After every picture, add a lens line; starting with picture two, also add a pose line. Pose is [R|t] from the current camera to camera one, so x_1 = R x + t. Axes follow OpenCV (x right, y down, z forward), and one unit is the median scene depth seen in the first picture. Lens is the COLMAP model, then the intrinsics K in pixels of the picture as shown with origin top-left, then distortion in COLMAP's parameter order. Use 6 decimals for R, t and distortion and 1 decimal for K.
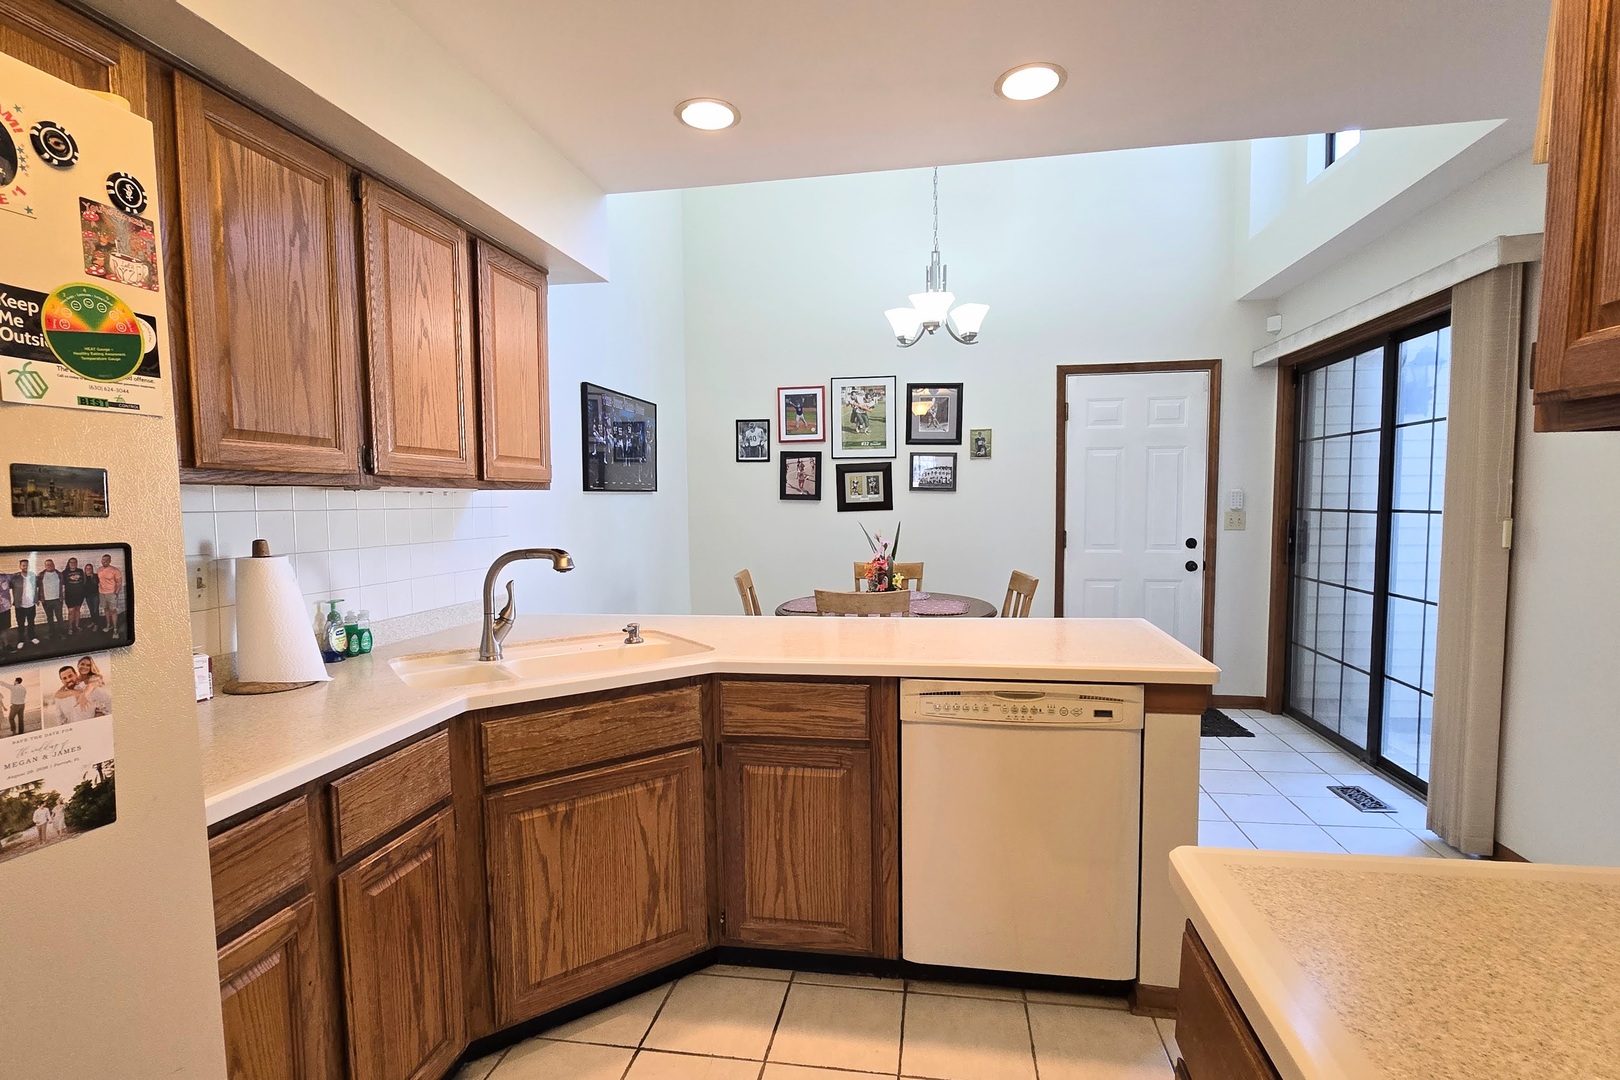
lens RADIAL K [[783.5, 0, 797.7], [0, 783.5, 546.6], [0, 0, 1]] dist [-0.004126, 0.001907]
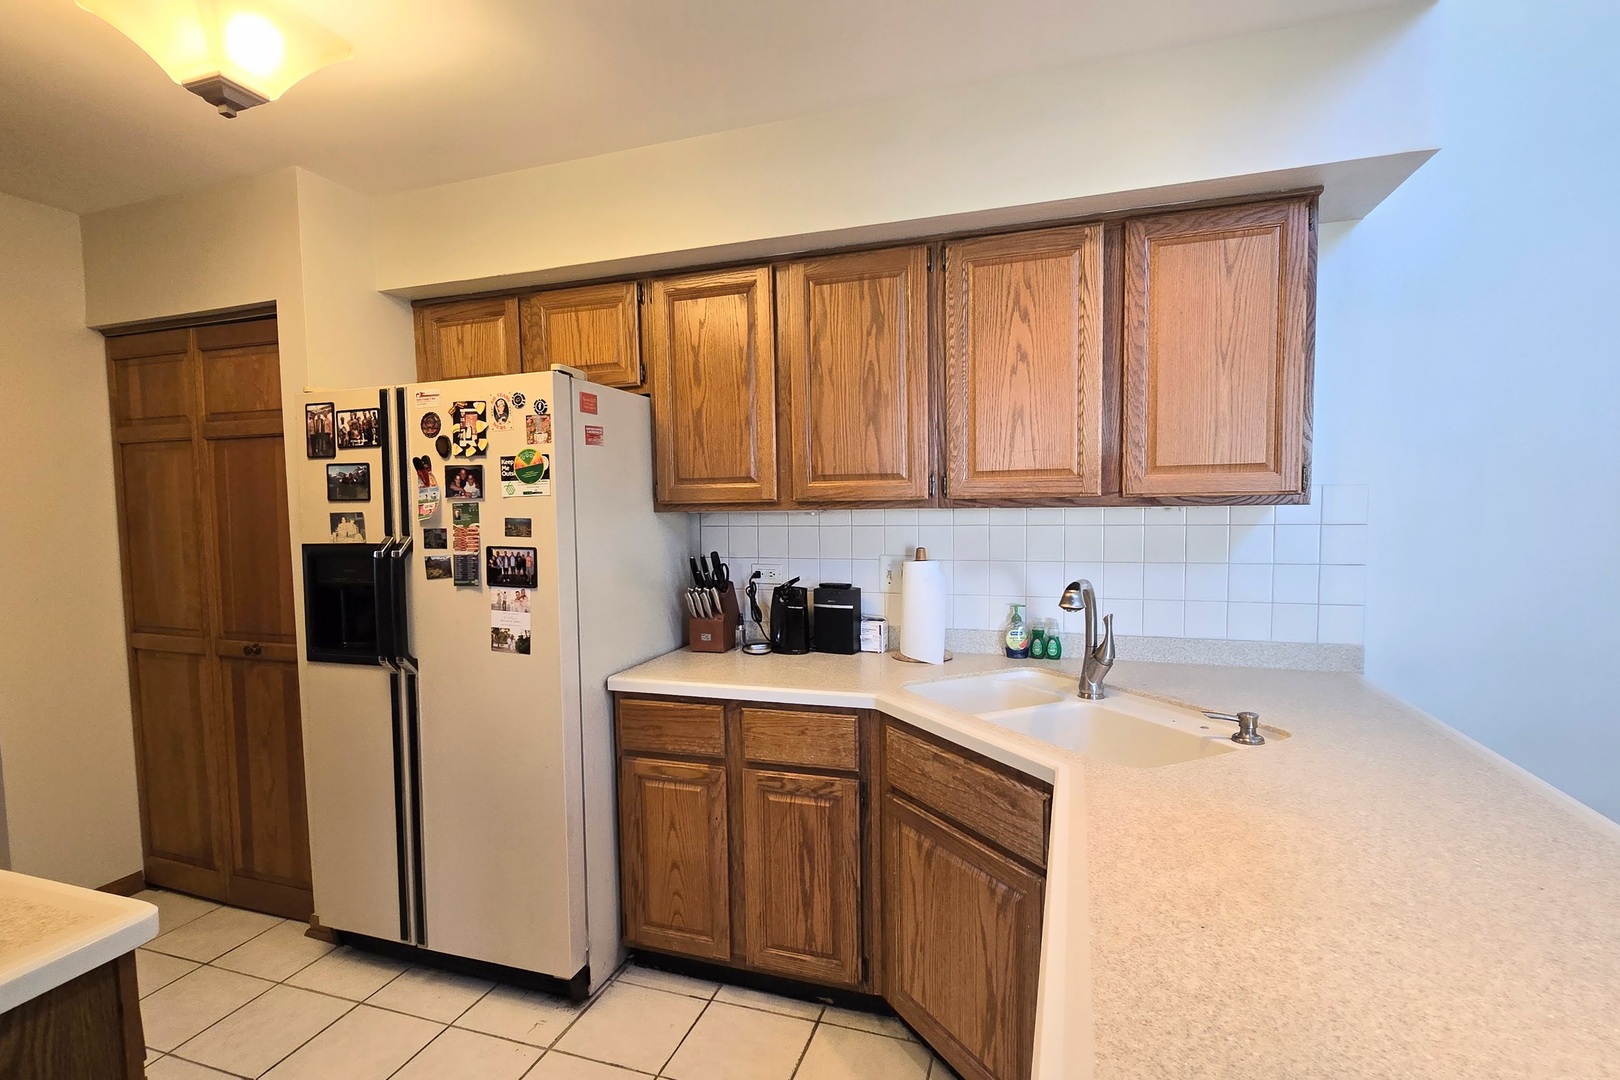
lens RADIAL K [[783.5, 0, 797.7], [0, 783.5, 546.6], [0, 0, 1]] dist [-0.004126, 0.001907]
pose [[-0.149506, 0.069075, -0.986345, 0.258009], [-0.040448, 0.996294, 0.075903, -0.039990], [0.987933, 0.051244, -0.146158, 0.378065]]
